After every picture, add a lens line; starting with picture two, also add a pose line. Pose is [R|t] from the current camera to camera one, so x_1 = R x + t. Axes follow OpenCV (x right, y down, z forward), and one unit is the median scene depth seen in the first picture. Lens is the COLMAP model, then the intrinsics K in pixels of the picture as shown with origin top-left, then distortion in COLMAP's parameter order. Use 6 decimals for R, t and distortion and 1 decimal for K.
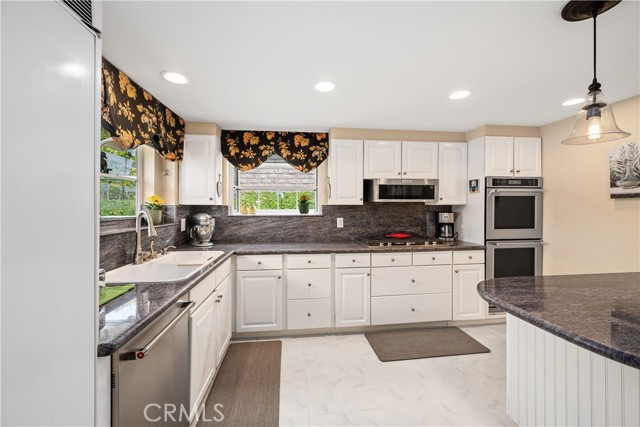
lens RADIAL K [[259.2, 0, 318.0], [0, 259.2, 206.3], [0, 0, 1]] dist [-0.000415, -0.000104]
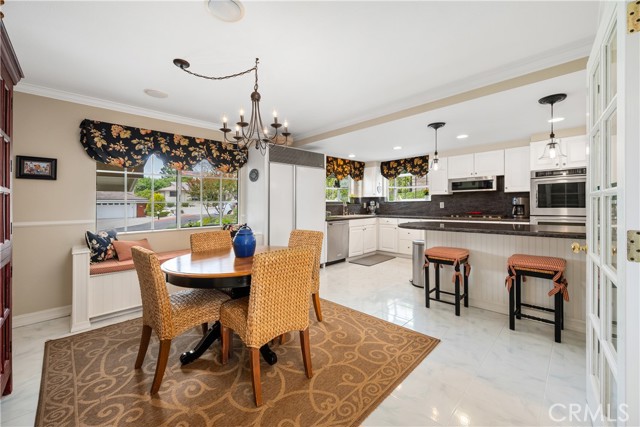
lens RADIAL K [[259.2, 0, 318.0], [0, 259.2, 206.3], [0, 0, 1]] dist [-0.000415, -0.000104]
pose [[0.624068, -0.002916, -0.781365, 1.008208], [0.016792, 0.999812, 0.009680, 0.044740], [0.781190, -0.019162, 0.623999, -0.785865]]
